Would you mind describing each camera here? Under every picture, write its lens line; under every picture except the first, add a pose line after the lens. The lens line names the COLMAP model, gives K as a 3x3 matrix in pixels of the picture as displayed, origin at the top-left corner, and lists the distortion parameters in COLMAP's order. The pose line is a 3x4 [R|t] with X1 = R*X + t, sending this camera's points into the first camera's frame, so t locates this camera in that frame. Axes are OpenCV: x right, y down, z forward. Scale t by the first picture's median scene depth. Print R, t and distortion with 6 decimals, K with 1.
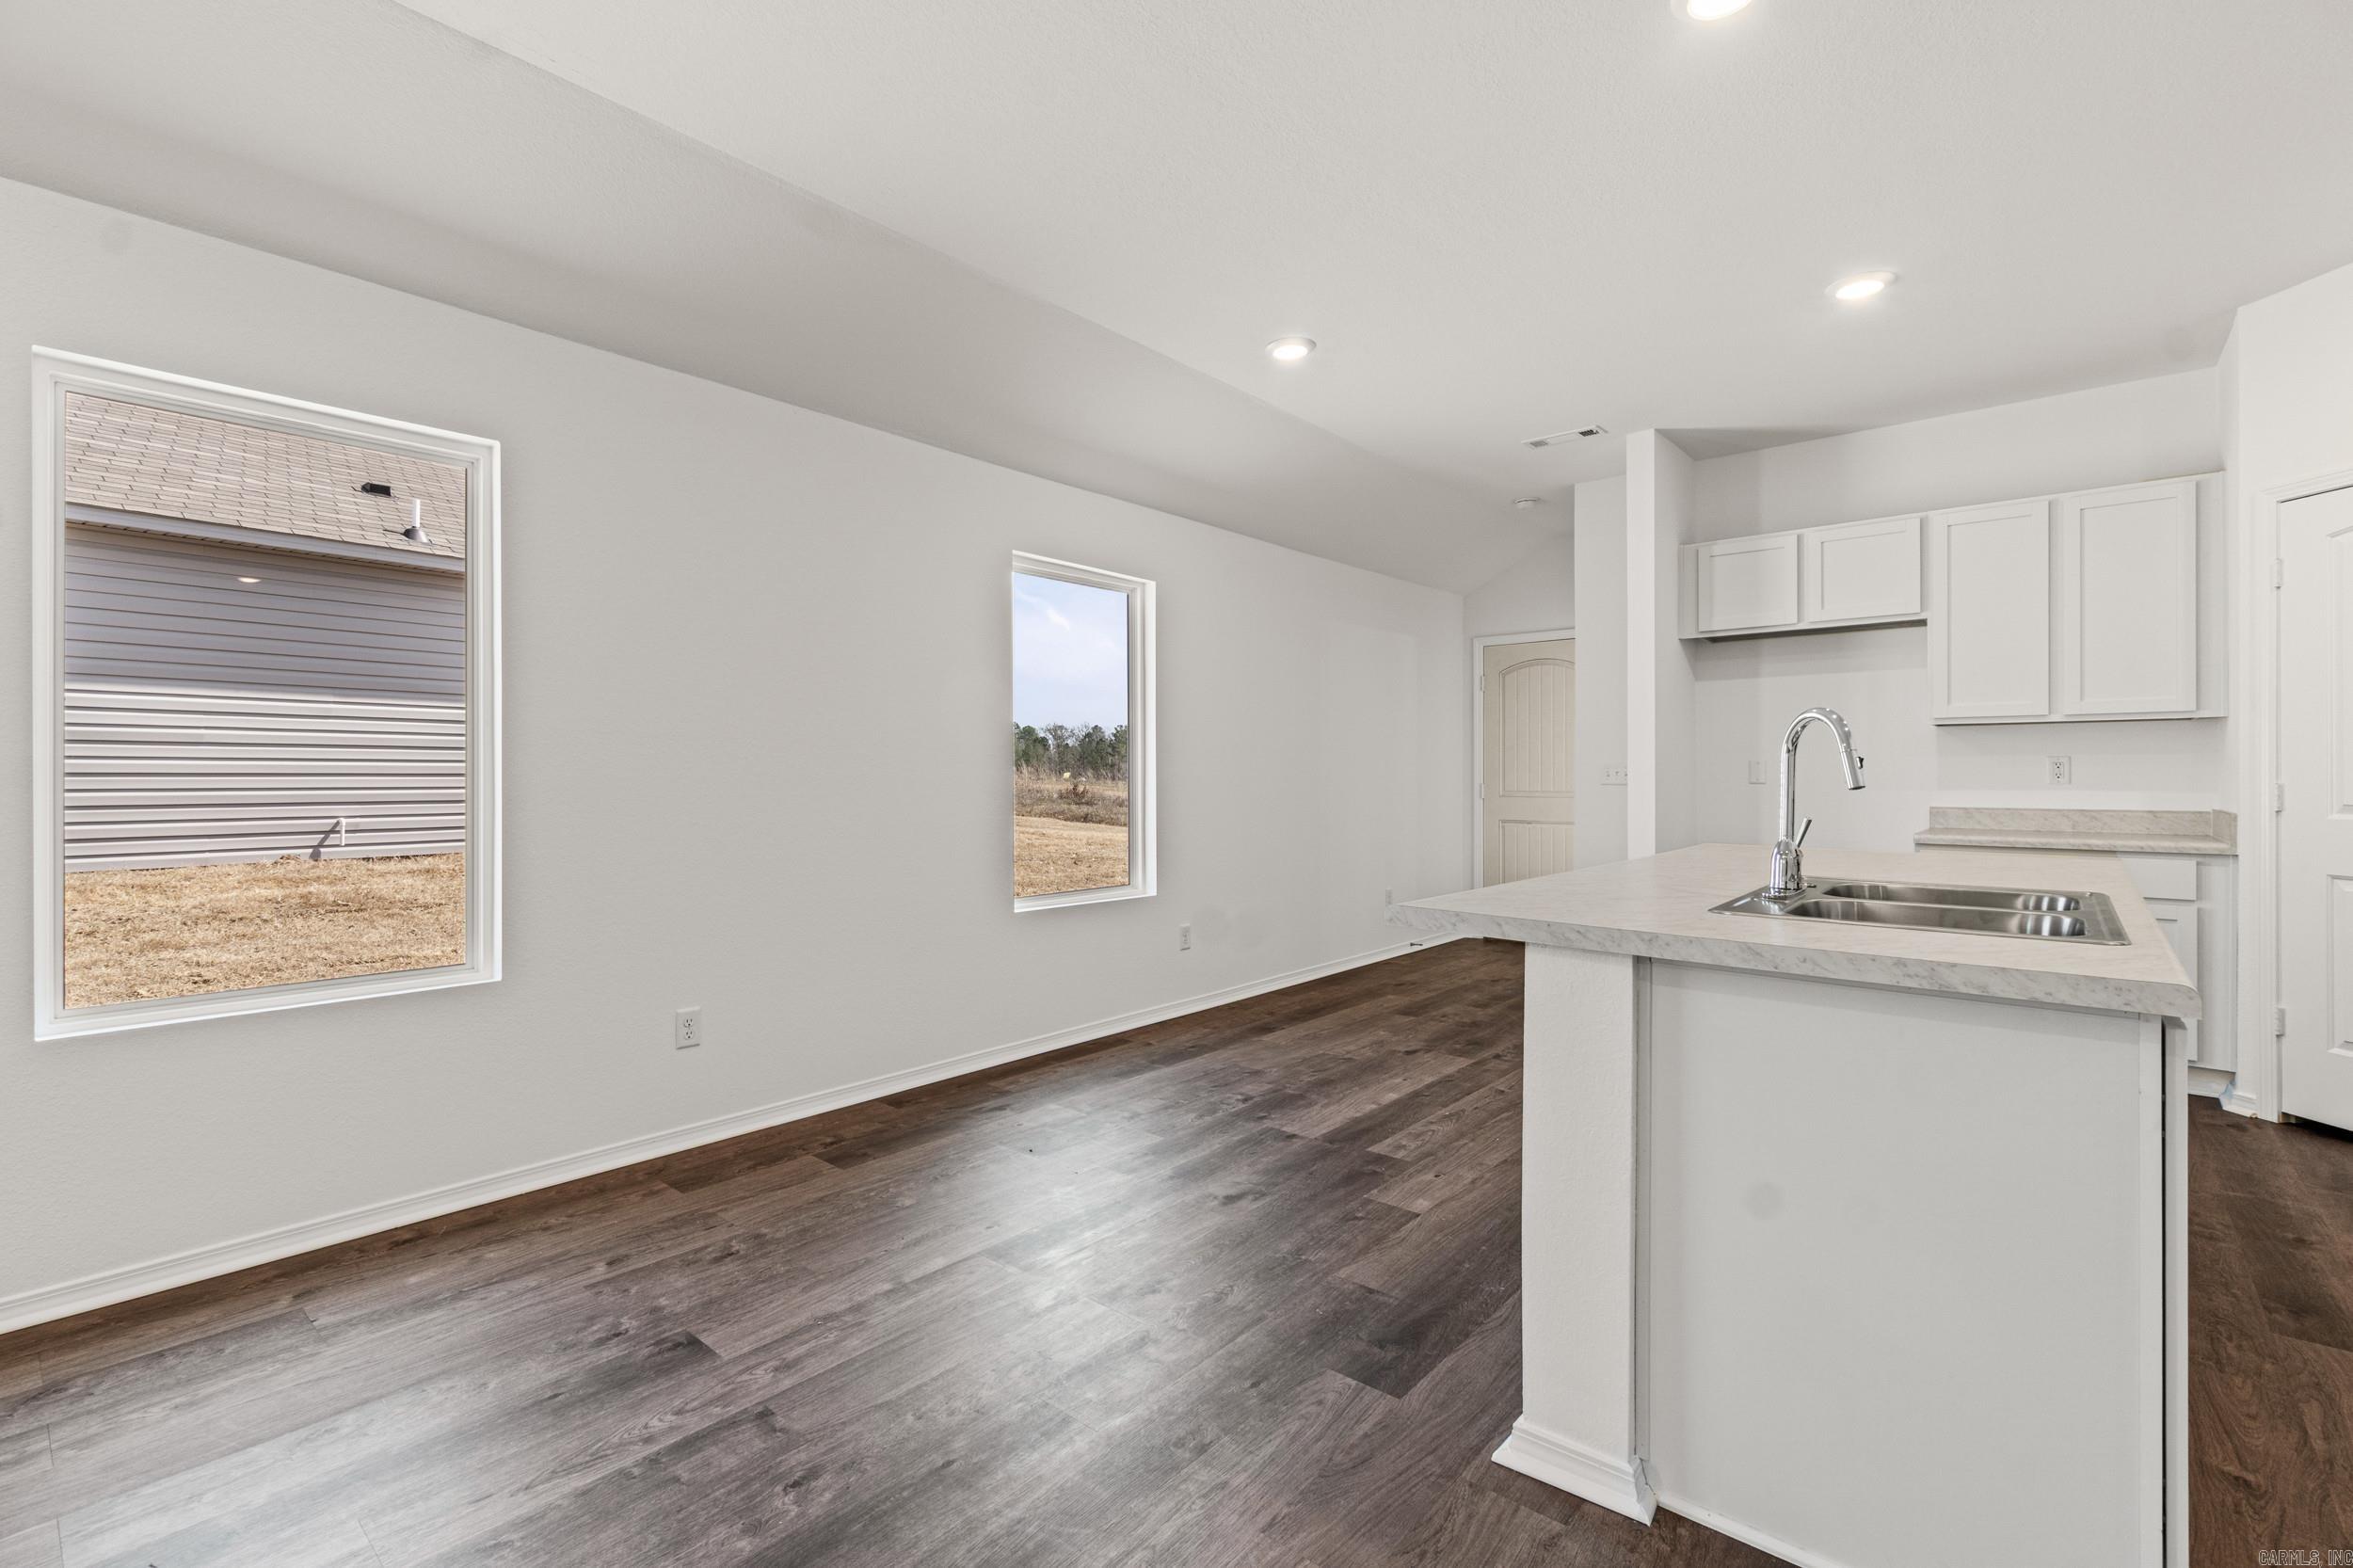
lens RADIAL K [[1041.6, 0, 1158.7], [0, 1041.6, 777.1], [0, 0, 1]] dist [-0.001556, -0.000161]
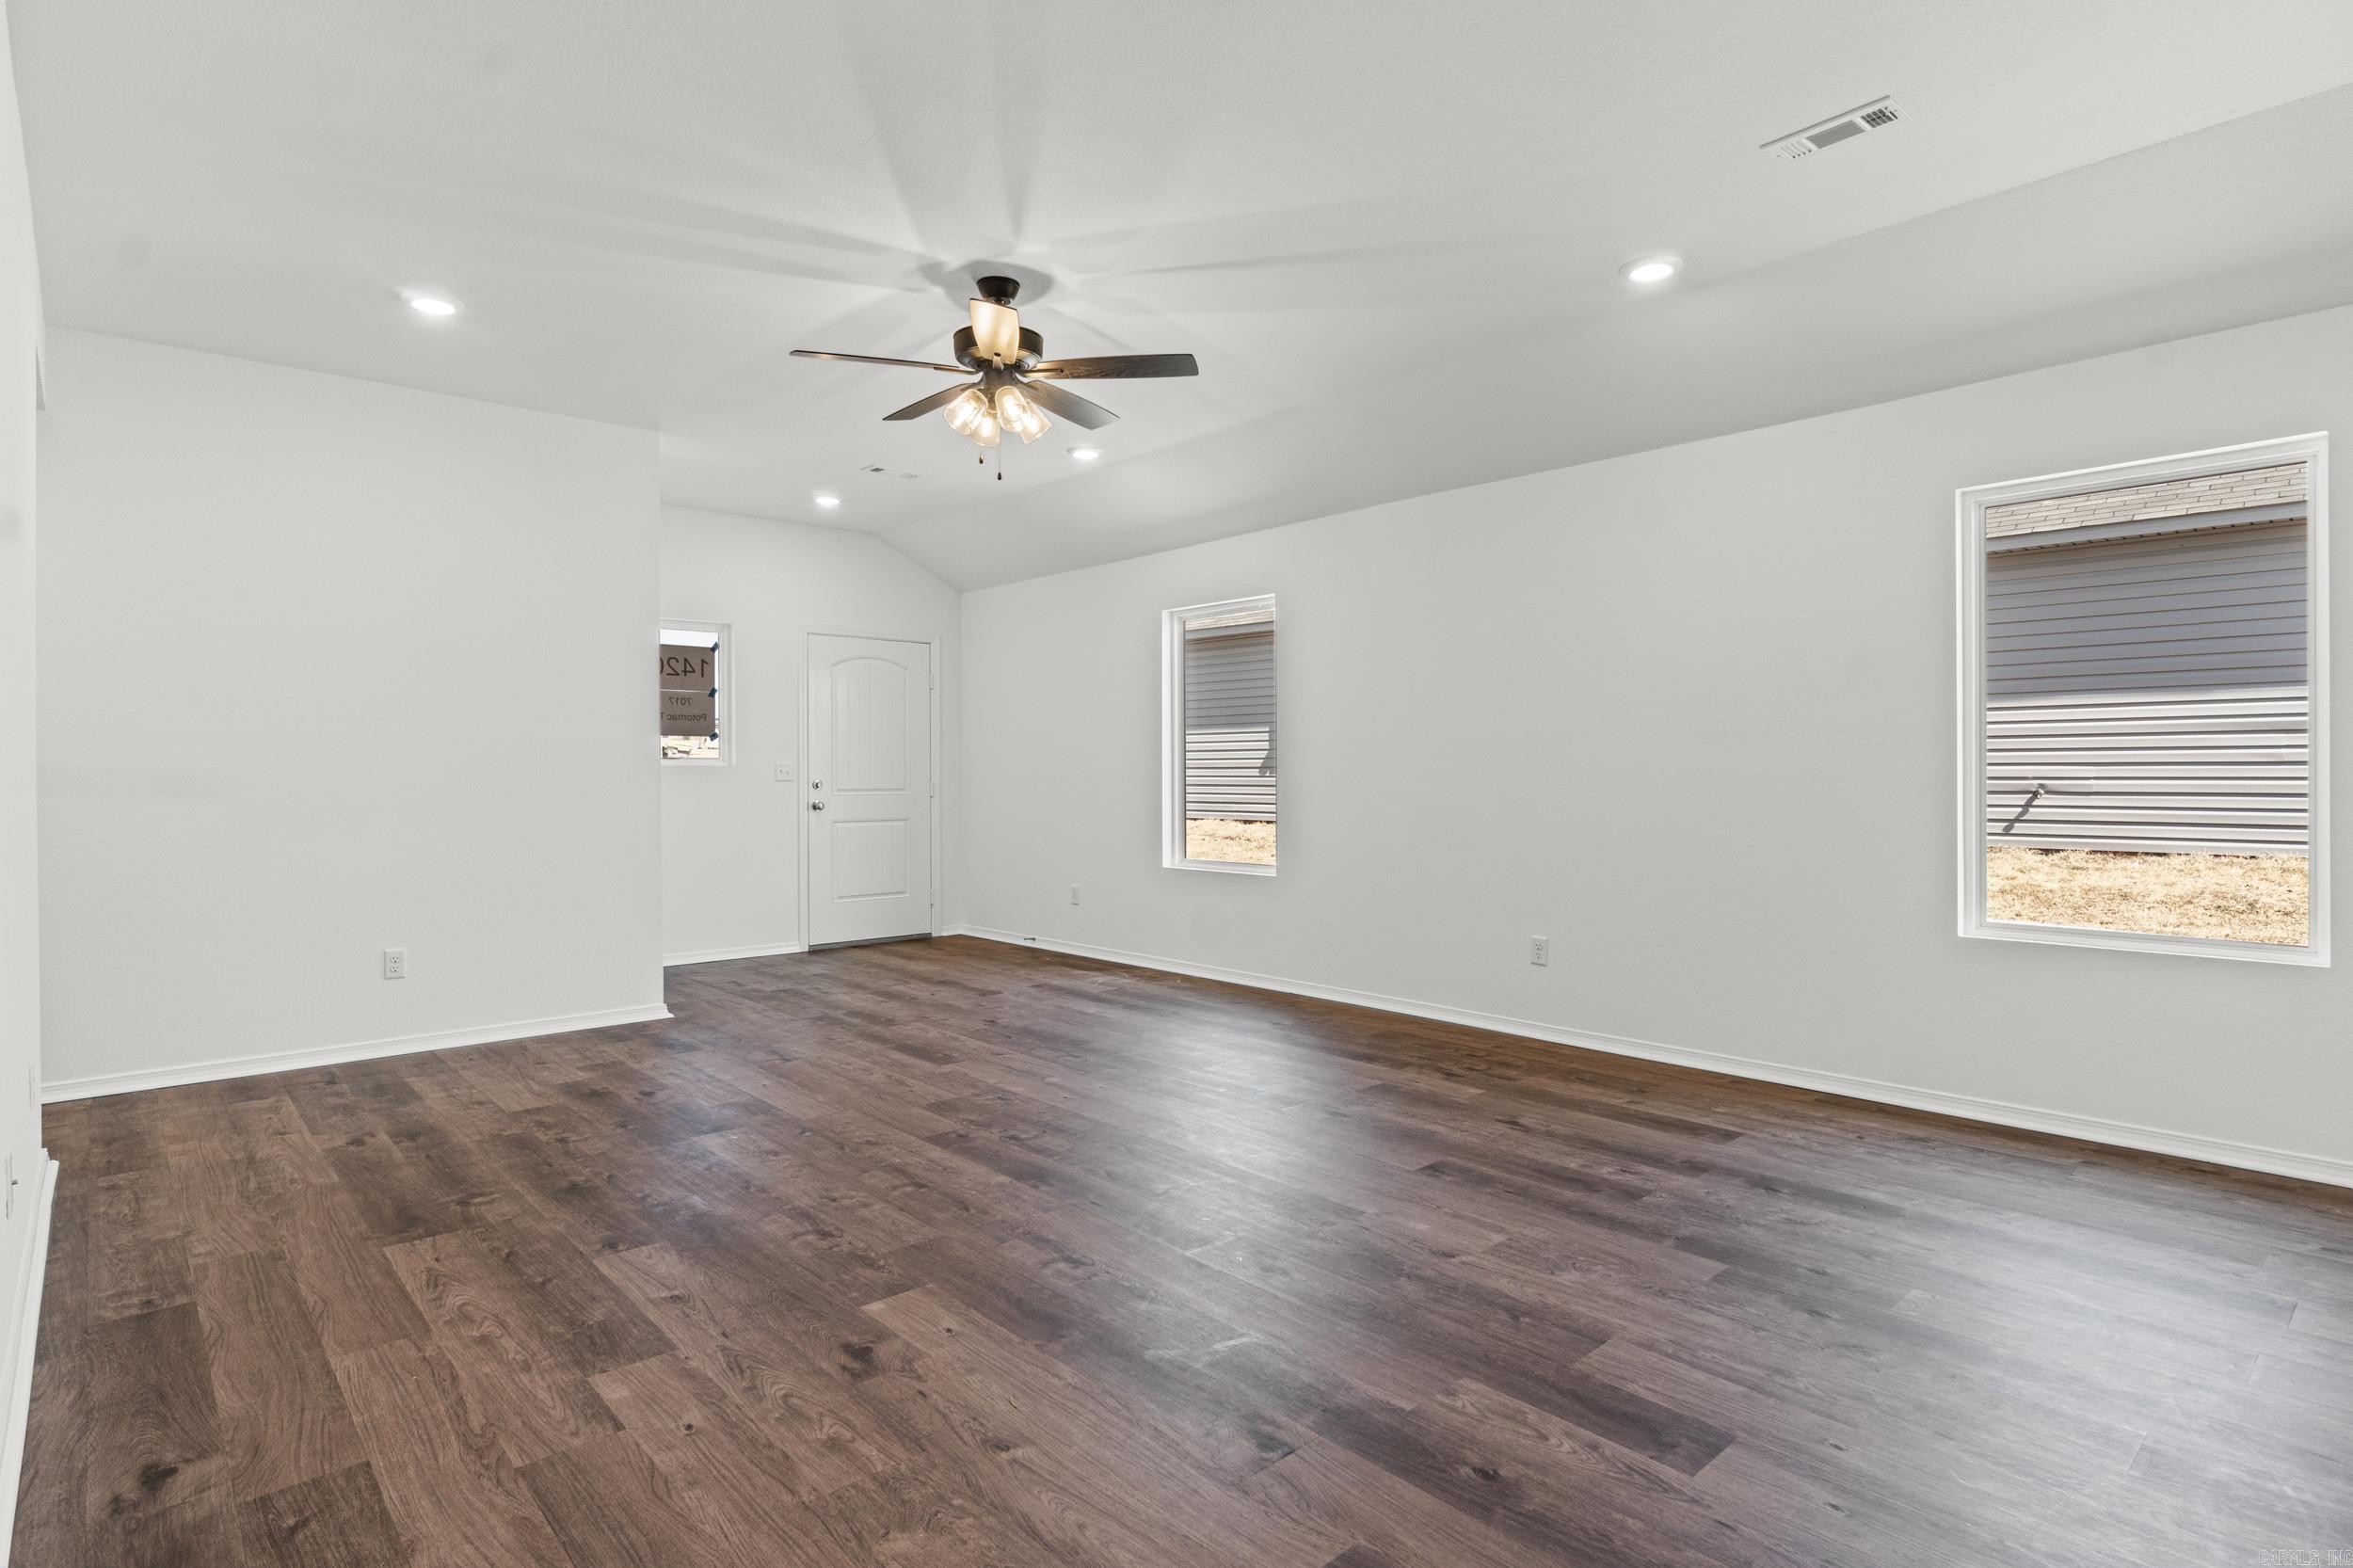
lens RADIAL K [[1191.4, 0, 1151.7], [0, 1191.4, 780.0], [0, 0, 1]] dist [-0.009993, 0.003770]
pose [[-0.126100, 0.010102, -0.991966, 1.104821], [0.004785, 0.999943, 0.009575, -0.004578], [0.992006, -0.003539, -0.126141, 0.030755]]
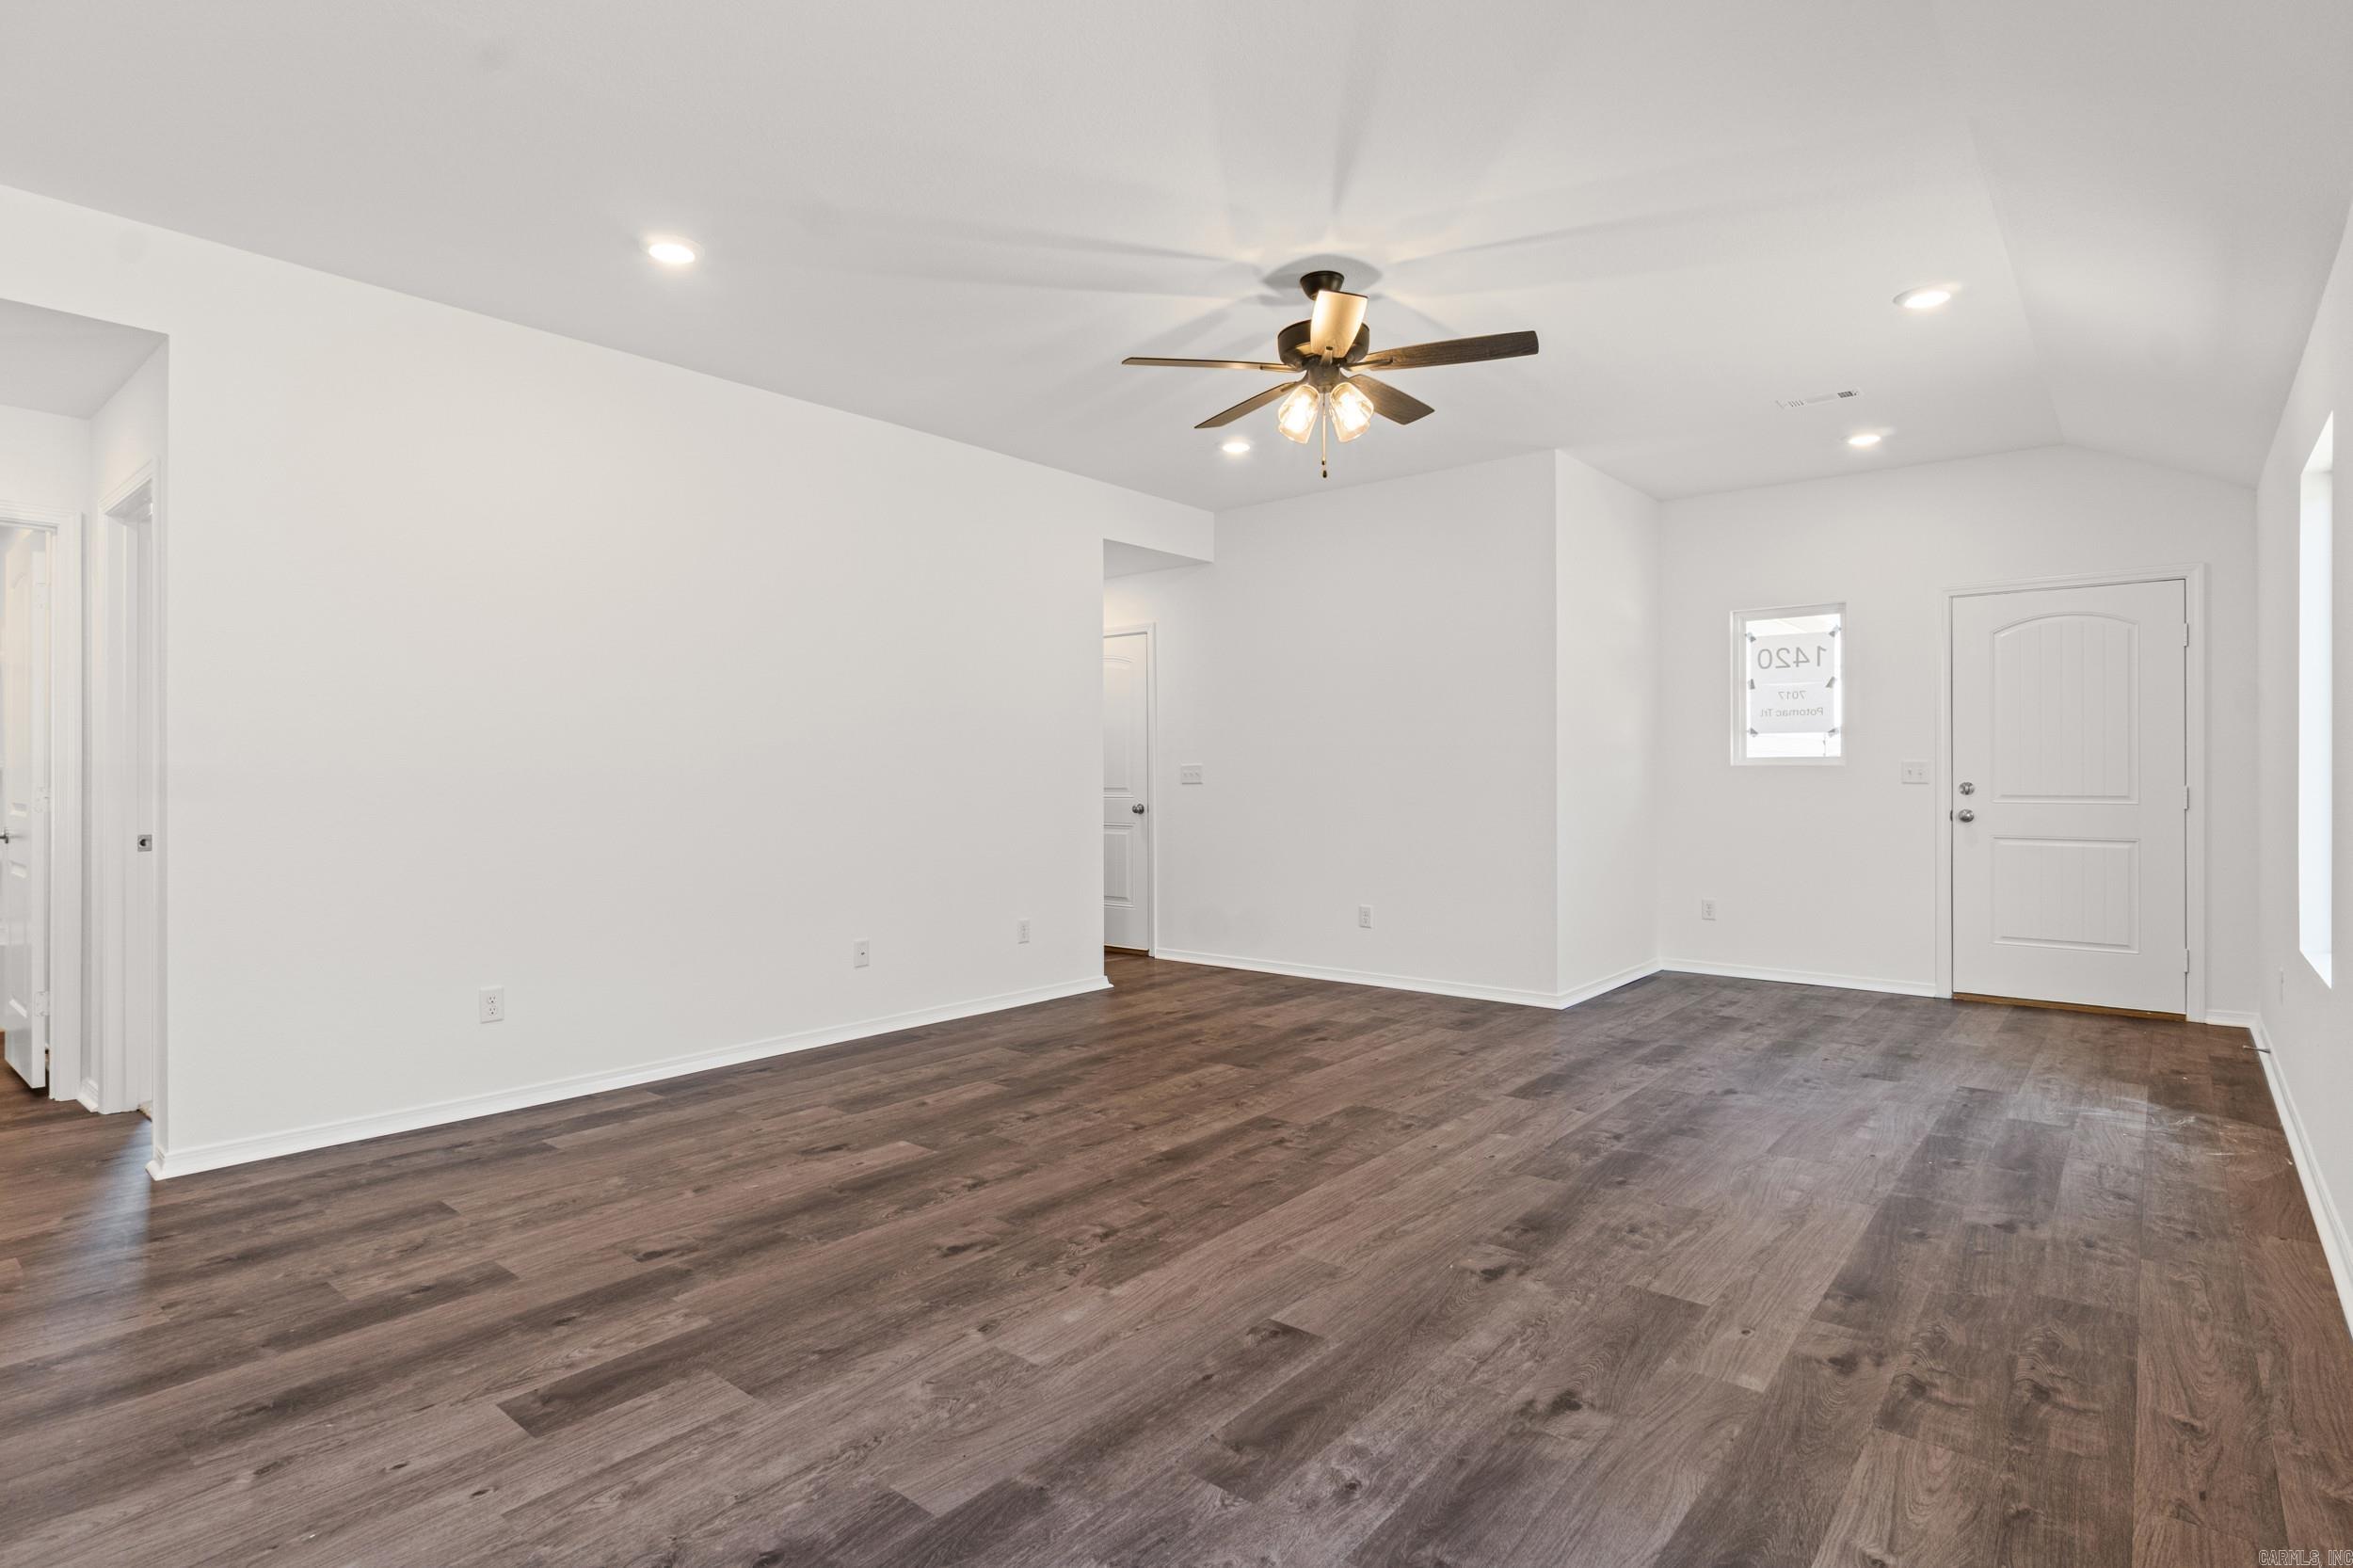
lens RADIAL K [[1191.4, 0, 1157.4], [0, 1191.4, 776.9], [0, 0, 1]] dist [-0.009993, 0.003770]
pose [[-0.999836, 0.004815, -0.017437, -0.820569], [0.004799, 0.999988, 0.000975, 0.001346], [0.017442, 0.000891, -0.999847, 1.729089]]
